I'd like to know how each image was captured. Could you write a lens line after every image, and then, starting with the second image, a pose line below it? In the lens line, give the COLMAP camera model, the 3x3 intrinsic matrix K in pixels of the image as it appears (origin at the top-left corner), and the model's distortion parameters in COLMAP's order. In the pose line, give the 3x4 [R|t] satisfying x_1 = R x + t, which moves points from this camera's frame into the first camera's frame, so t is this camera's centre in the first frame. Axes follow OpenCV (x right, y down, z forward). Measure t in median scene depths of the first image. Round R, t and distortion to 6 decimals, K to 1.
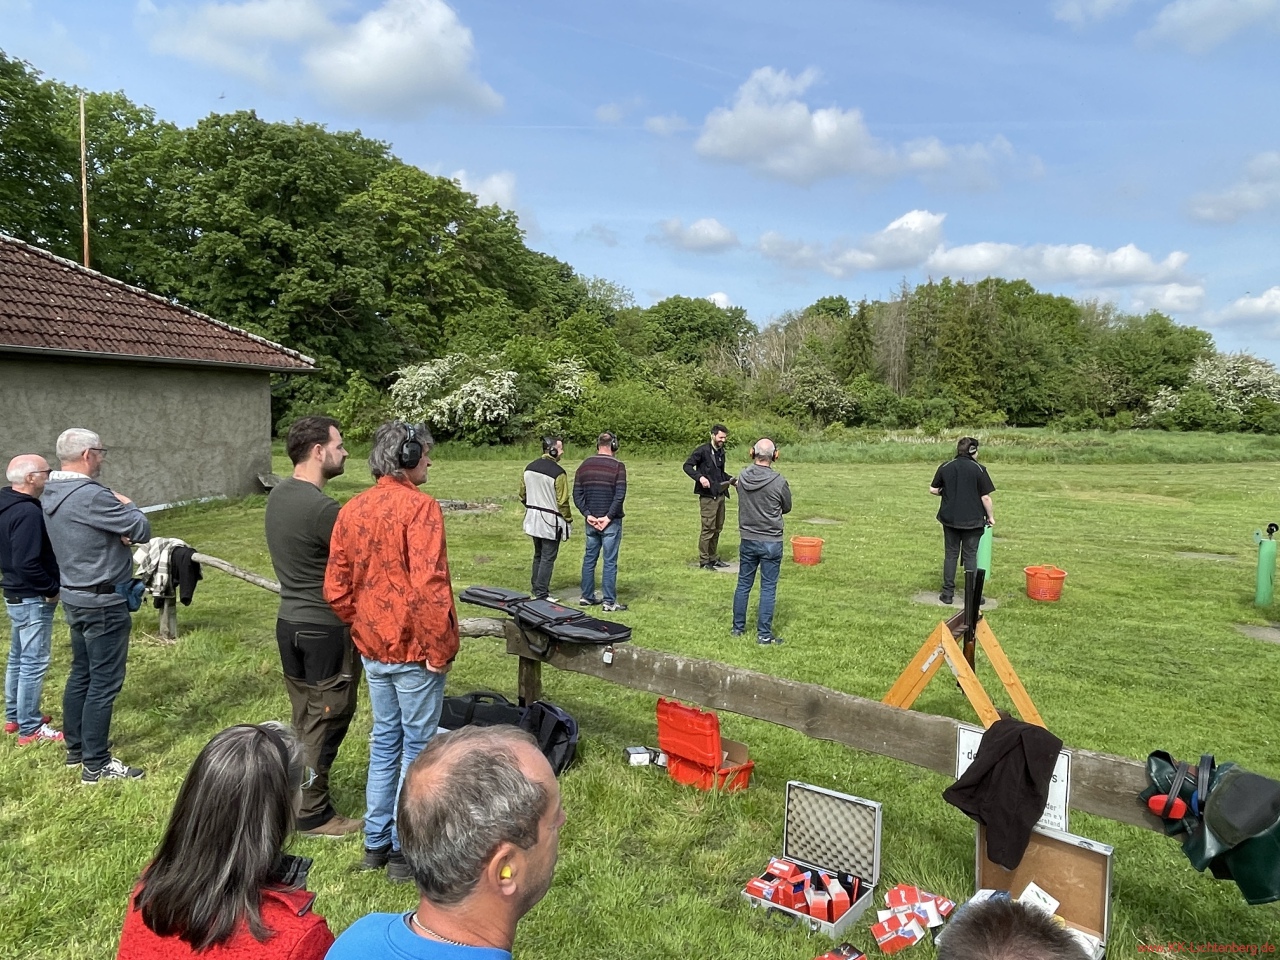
lens RADIAL K [[903.9, 0, 635.9], [0, 903.9, 472.7], [0, 0, 1]] dist [-0.003414, 0.001614]
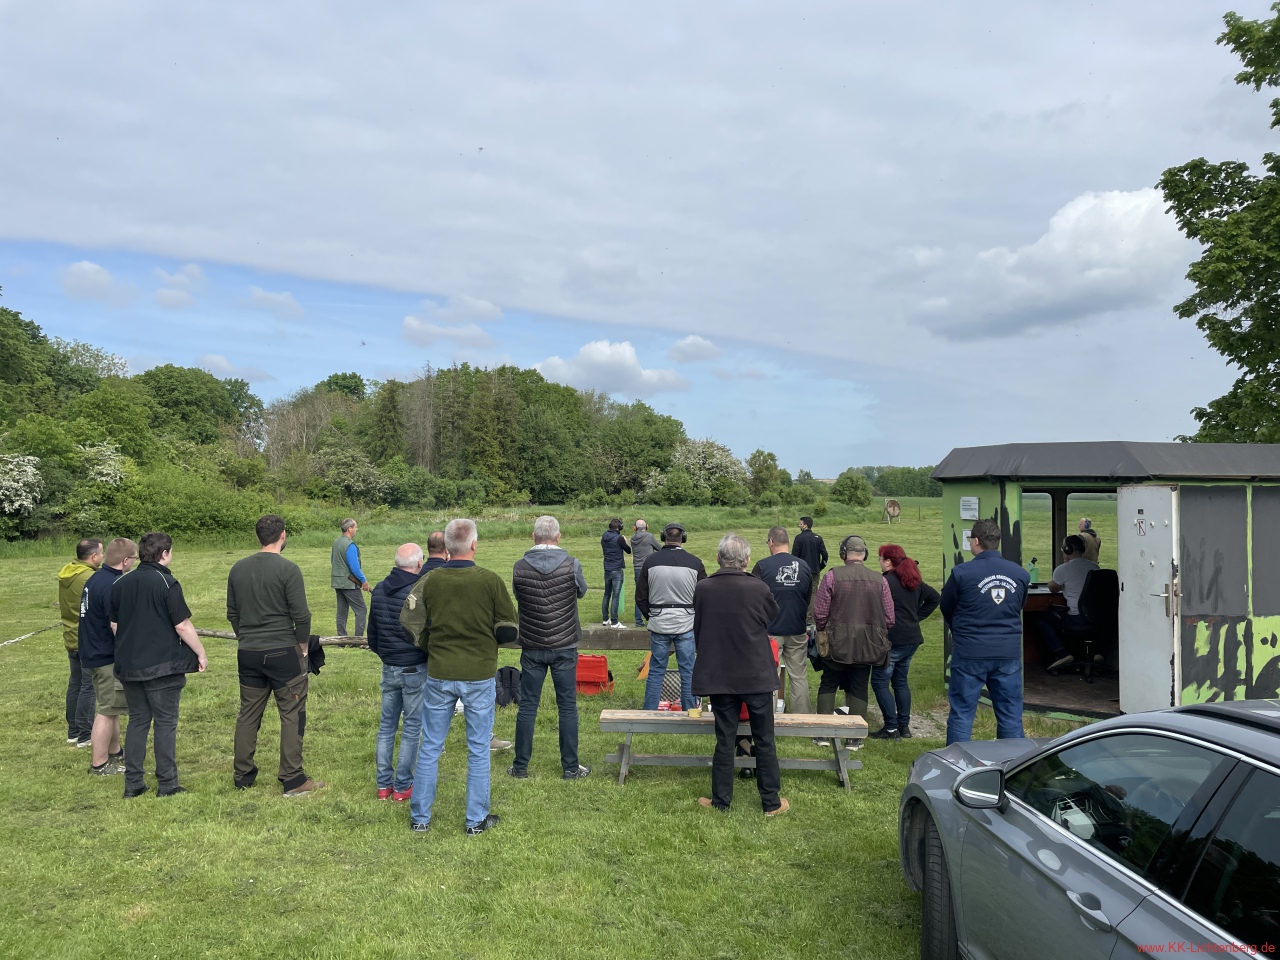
lens RADIAL K [[958.7, 0, 627.0], [0, 958.7, 478.1], [0, 0, 1]] dist [0.087982, -0.110926]
pose [[0.870158, -0.007525, 0.492715, -0.074524], [0.047240, 0.996552, -0.068209, 0.000967], [-0.490503, 0.082628, 0.867513, -0.076333]]
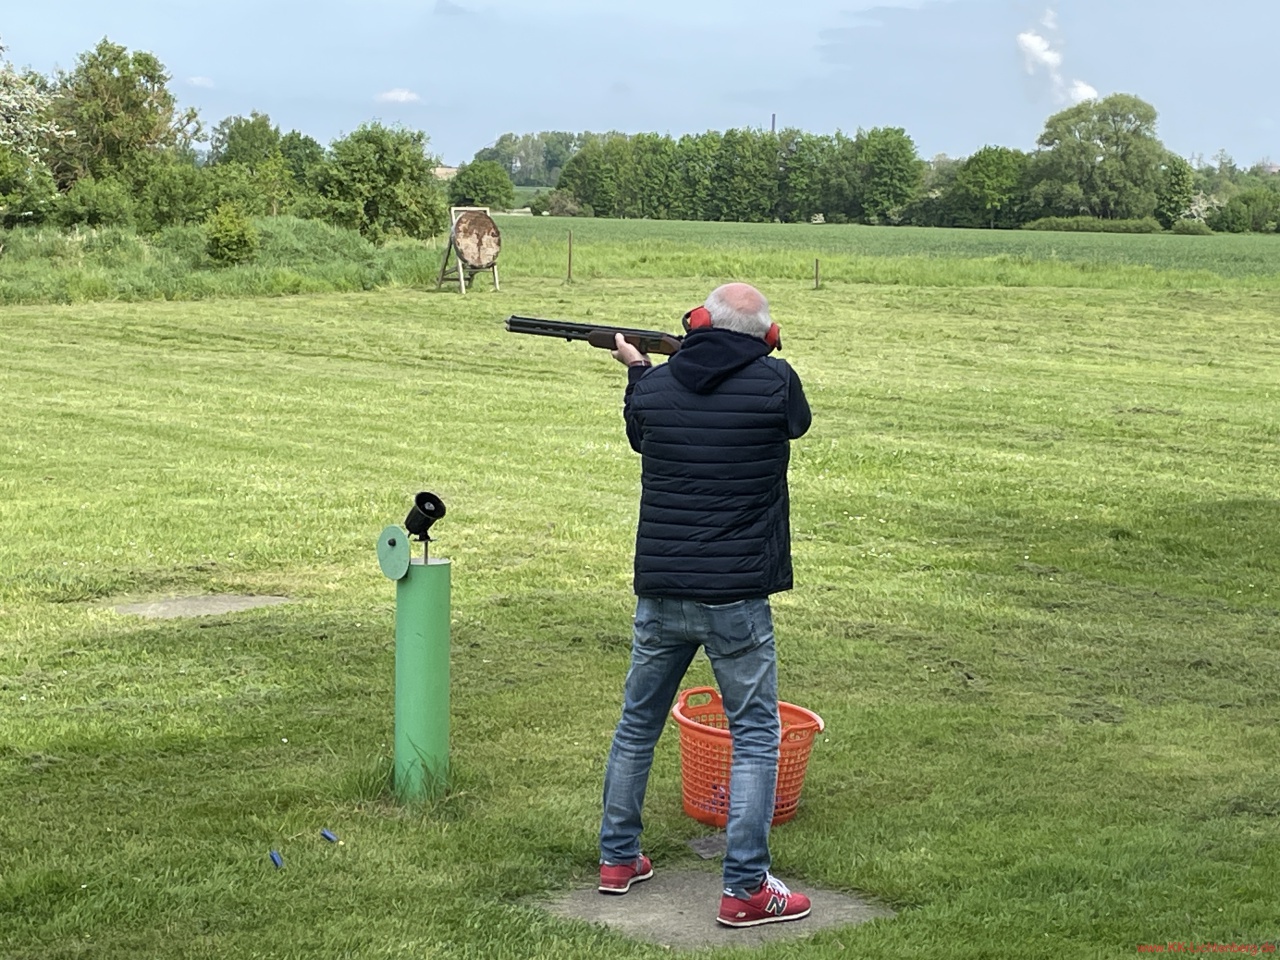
lens RADIAL K [[2771.3, 0, 633.0], [0, 2771.3, 467.4], [0, 0, 1]] dist [0.101572, 0.000000]
pose [[0.708690, -0.068763, 0.702161, 0.128980], [0.043855, 0.997608, 0.053434, 0.003882], [-0.704156, -0.007075, 0.710010, 0.044420]]
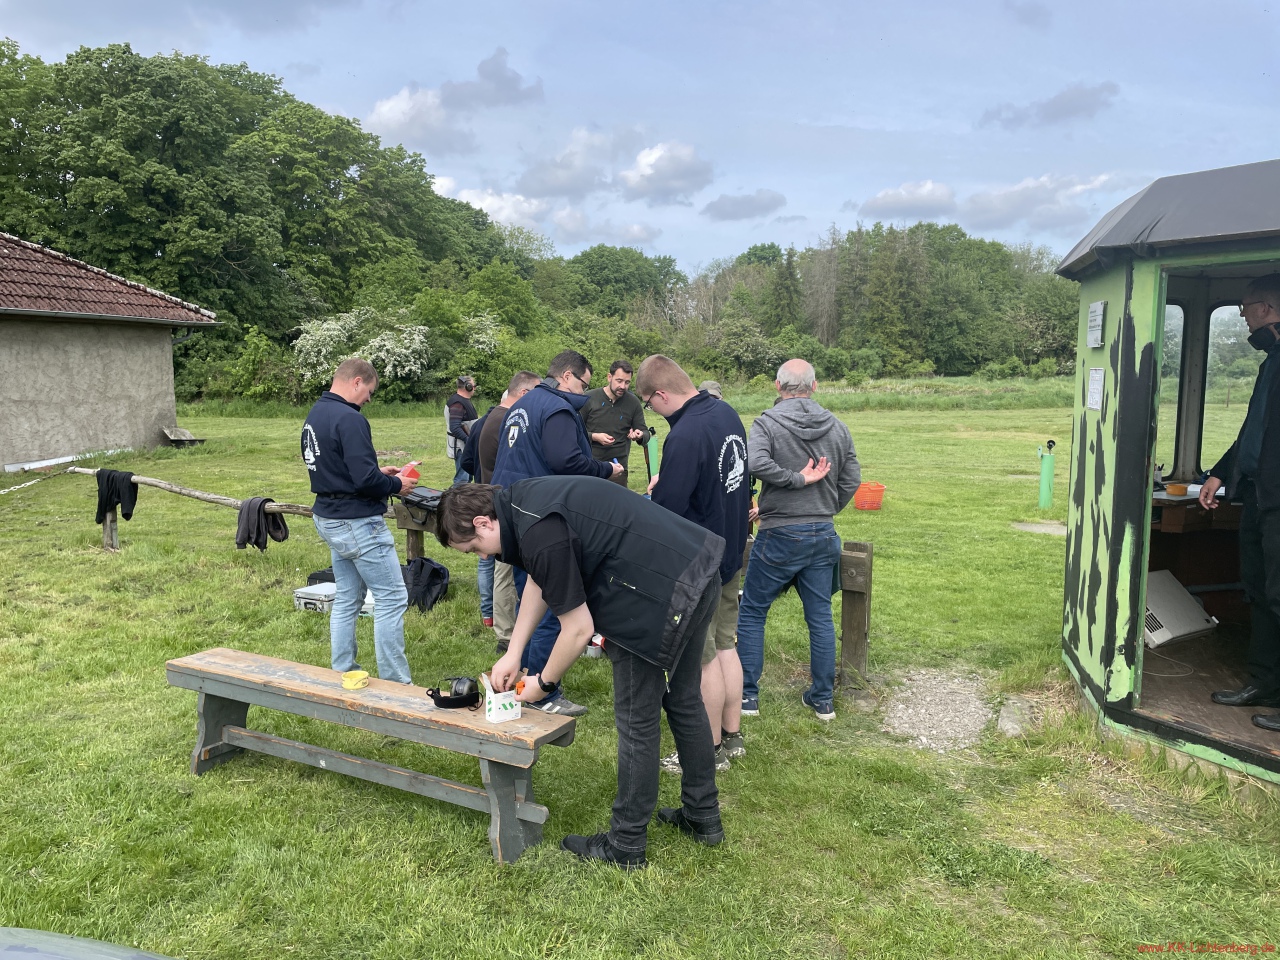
lens RADIAL K [[958.7, 0, 645.7], [0, 958.7, 476.4], [0, 0, 1]] dist [0.087982, -0.110926]
pose [[0.996463, -0.024644, 0.080337, 0.010535], [0.021090, 0.998774, 0.044792, 0.006037], [-0.081342, -0.042939, 0.995761, -0.043131]]
